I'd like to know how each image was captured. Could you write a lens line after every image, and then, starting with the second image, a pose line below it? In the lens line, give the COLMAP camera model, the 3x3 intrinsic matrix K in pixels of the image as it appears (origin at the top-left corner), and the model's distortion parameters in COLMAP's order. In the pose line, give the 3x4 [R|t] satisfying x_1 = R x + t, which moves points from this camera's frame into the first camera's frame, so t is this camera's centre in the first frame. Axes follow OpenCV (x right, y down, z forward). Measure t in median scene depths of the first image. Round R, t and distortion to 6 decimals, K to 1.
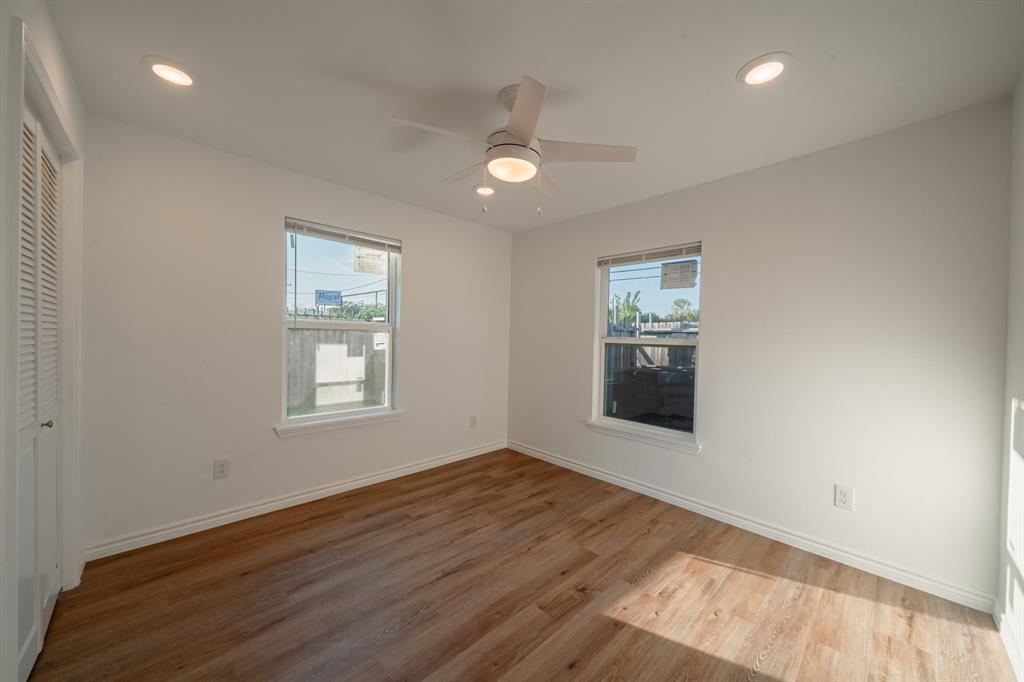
lens RADIAL K [[354.9, 0, 515.7], [0, 354.9, 341.4], [0, 0, 1]] dist [-0.002544, 0.000135]
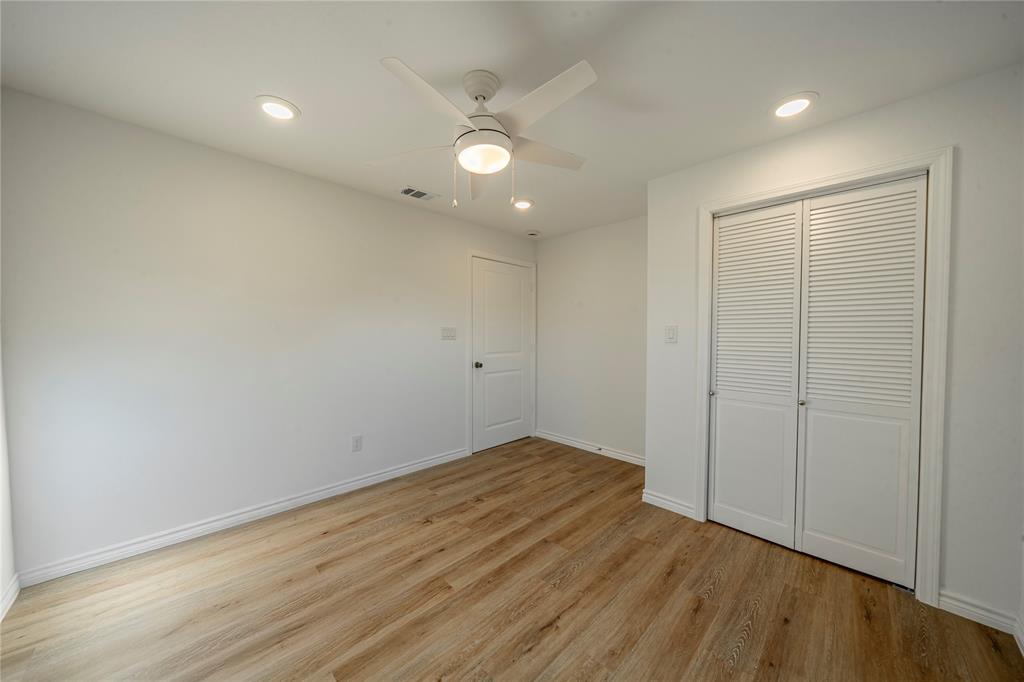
lens RADIAL K [[354.9, 0, 515.7], [0, 354.9, 341.4], [0, 0, 1]] dist [-0.002544, 0.000135]
pose [[-0.999546, -0.023349, -0.019046, -0.086035], [-0.023886, 0.999308, 0.028507, -0.027258], [0.018367, 0.028949, -0.999412, 1.961027]]
